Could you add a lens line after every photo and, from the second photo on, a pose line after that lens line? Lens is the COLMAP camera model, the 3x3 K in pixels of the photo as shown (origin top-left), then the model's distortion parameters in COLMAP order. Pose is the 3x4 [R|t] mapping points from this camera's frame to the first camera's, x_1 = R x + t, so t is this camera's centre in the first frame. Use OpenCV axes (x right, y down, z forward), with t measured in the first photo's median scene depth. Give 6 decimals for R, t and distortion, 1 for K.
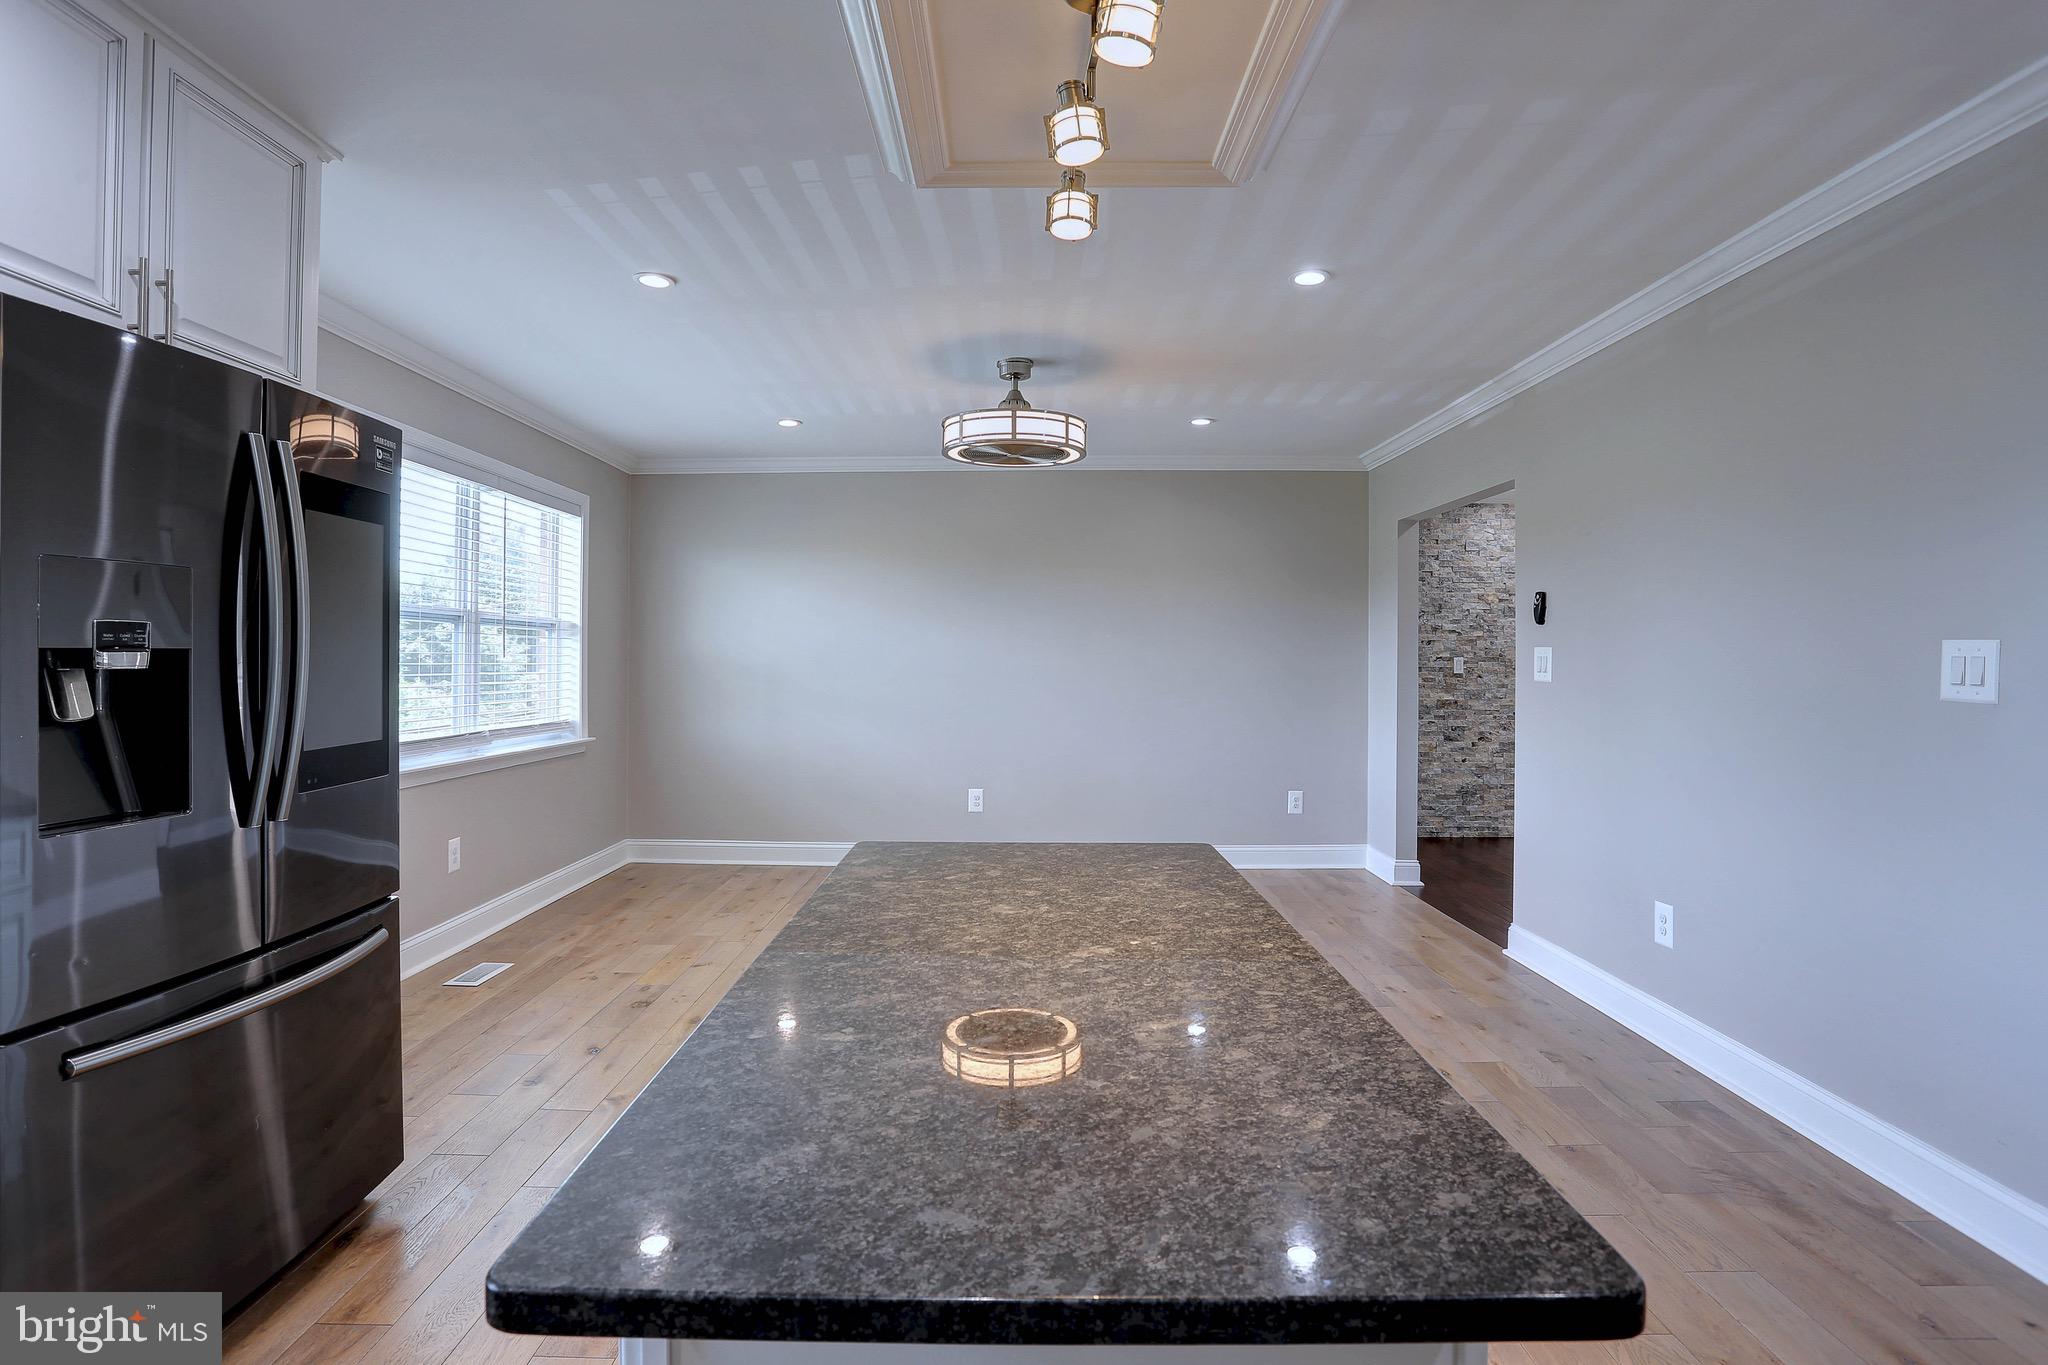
lens RADIAL K [[1016.8, 0, 1024.9], [0, 1016.8, 665.8], [0, 0, 1]] dist [-0.045924, 0.021861]
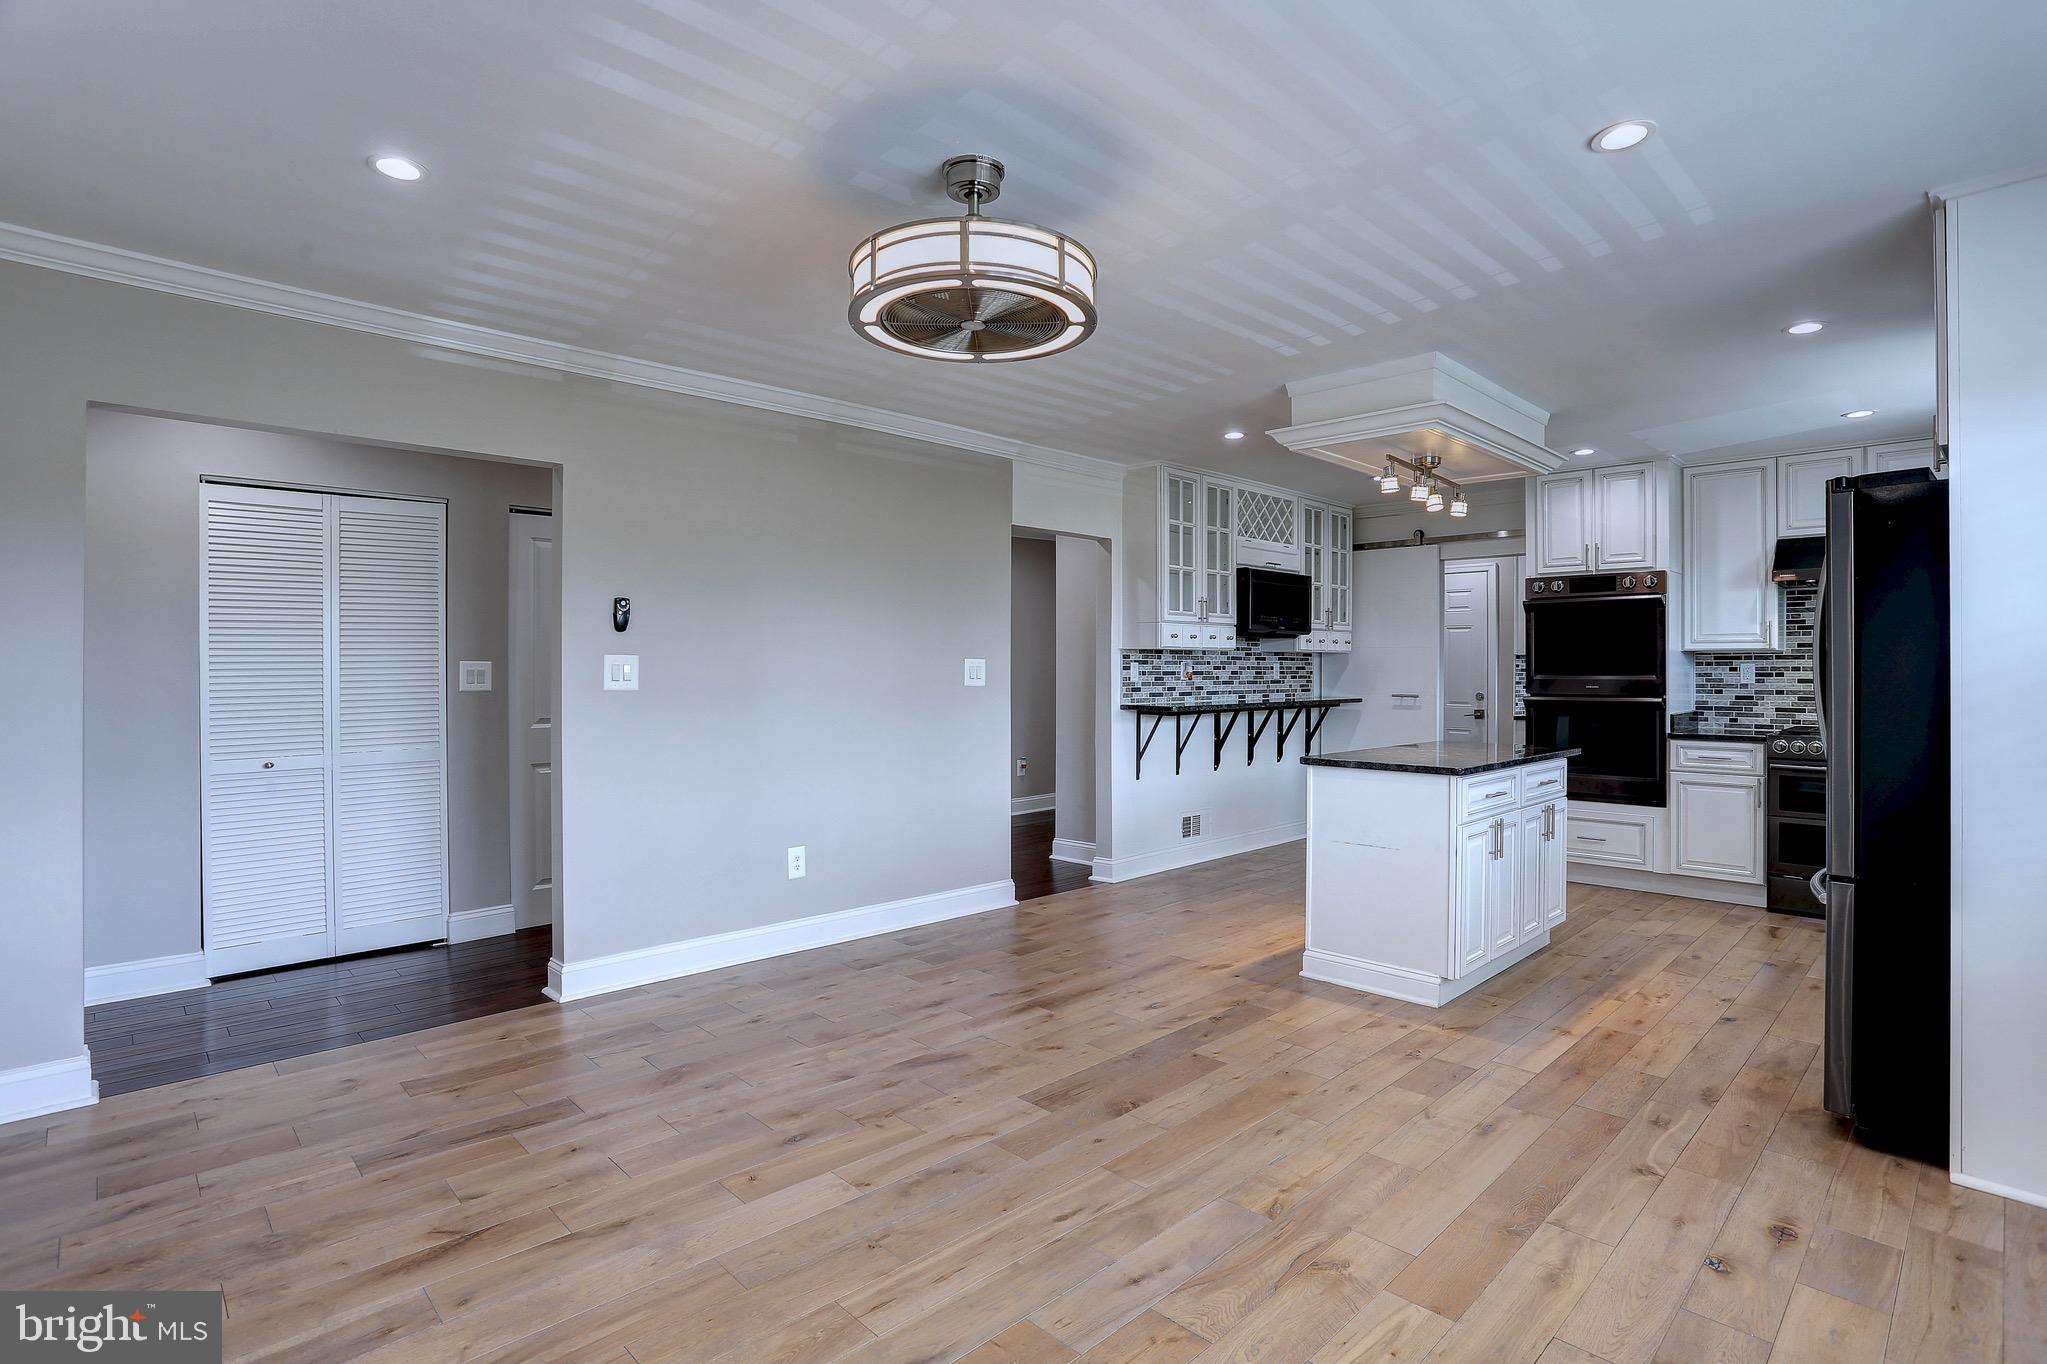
lens RADIAL K [[1016.3, 0, 1024.4], [0, 1016.3, 665.3], [0, 0, 1]] dist [-0.045924, 0.021861]
pose [[-0.696305, -0.002500, 0.717742, -0.390031], [0.002255, 0.999981, 0.005670, -0.011484], [-0.717742, 0.005566, -0.696286, 1.200214]]
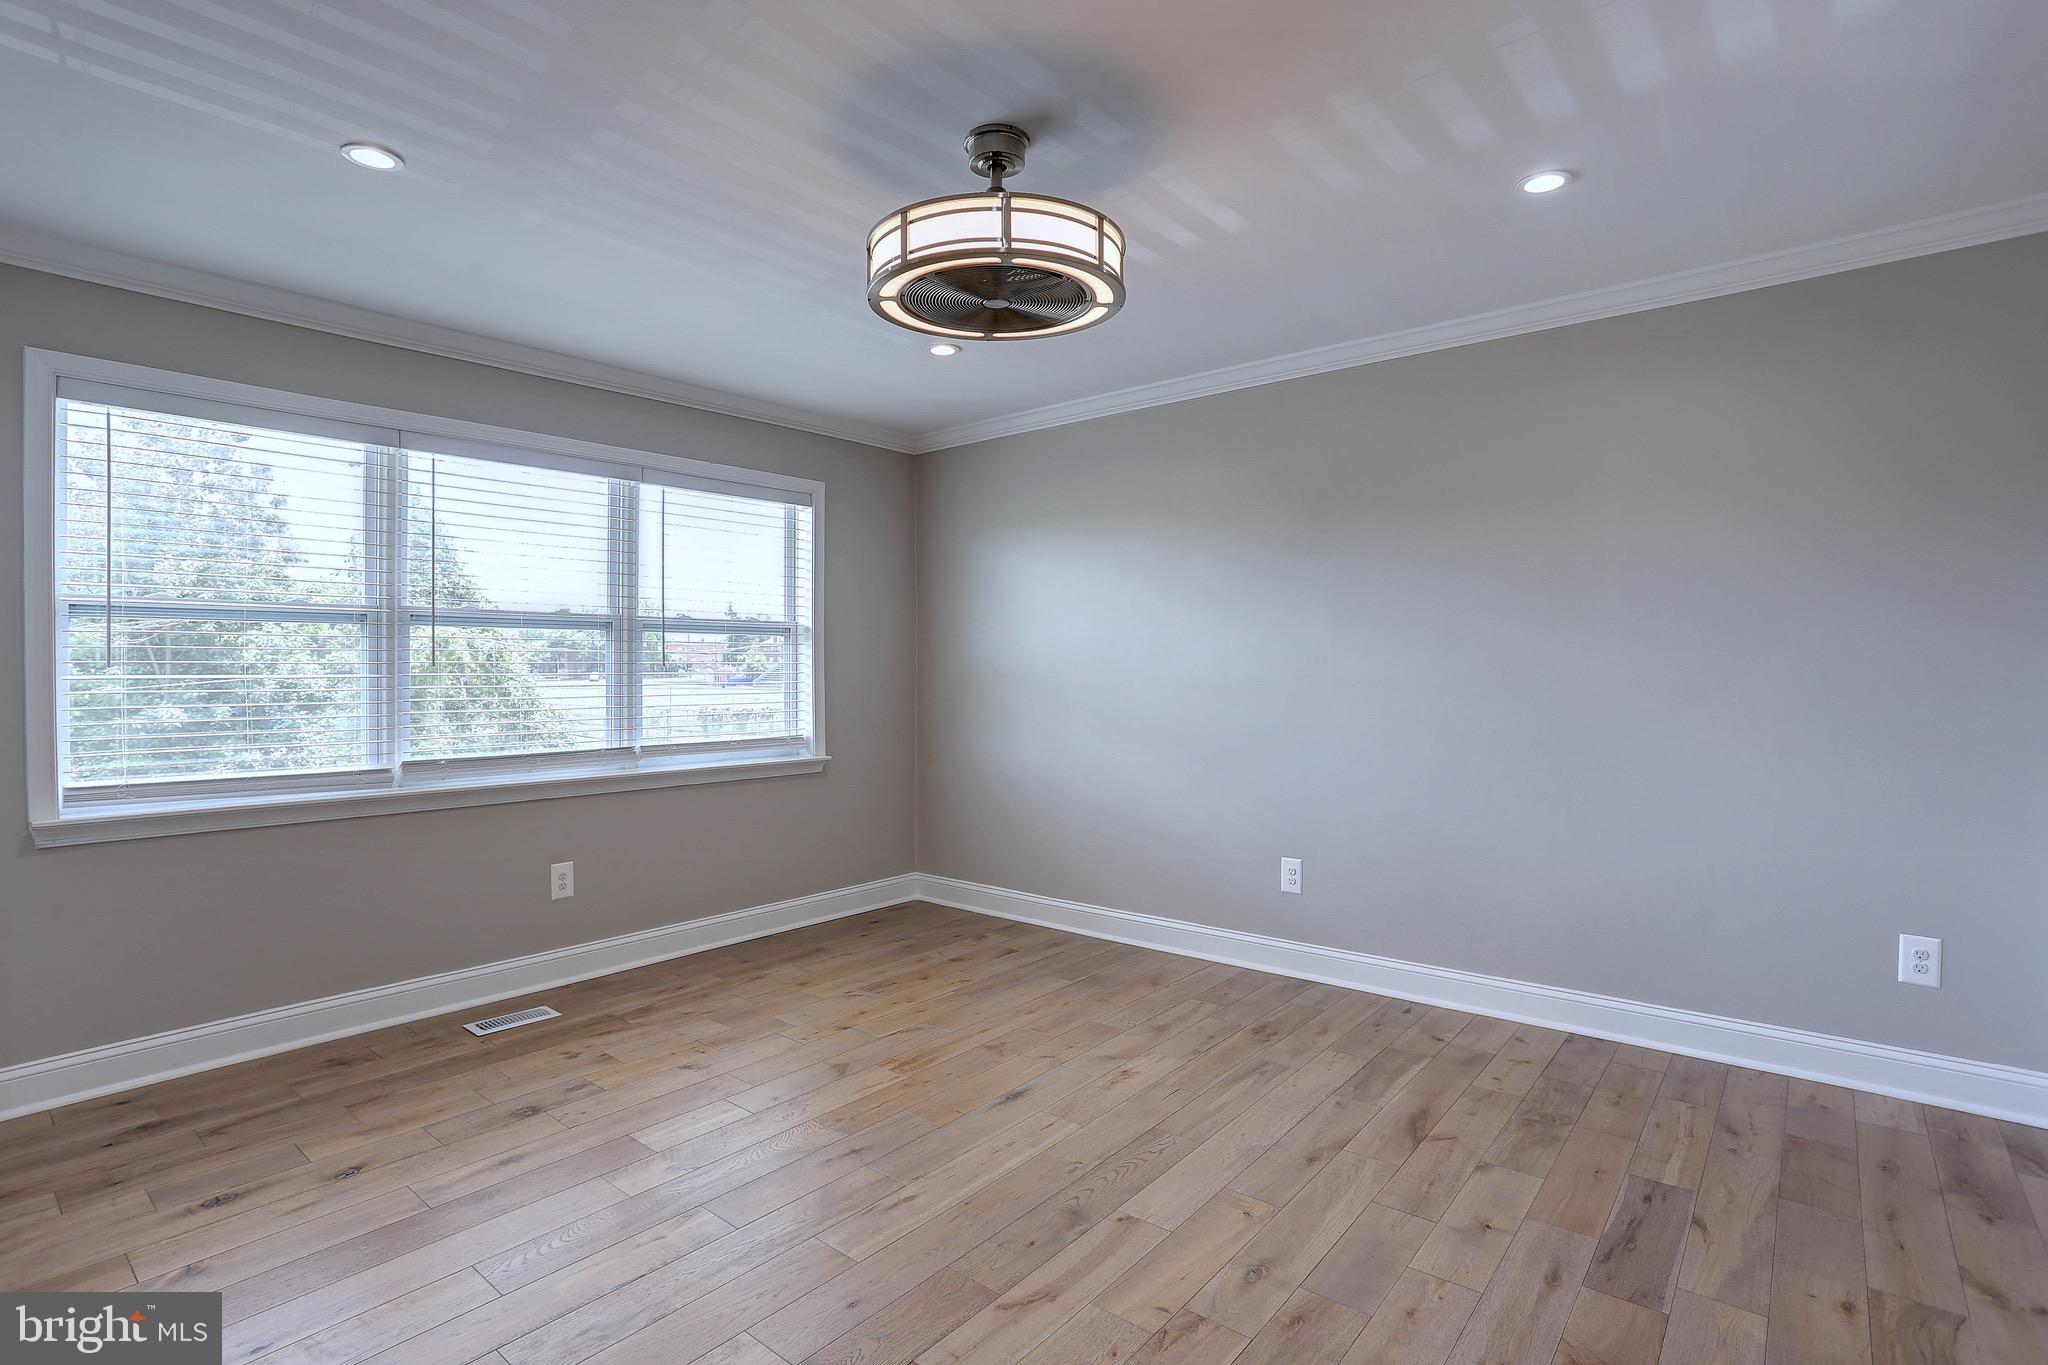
lens RADIAL K [[1016.8, 0, 1024.9], [0, 1016.8, 665.8], [0, 0, 1]] dist [-0.045924, 0.021861]
pose [[0.773989, -0.007826, -0.633151, 0.311122], [0.003122, 0.999959, -0.008543, 0.000784], [0.633191, 0.004636, 0.773981, 0.495134]]
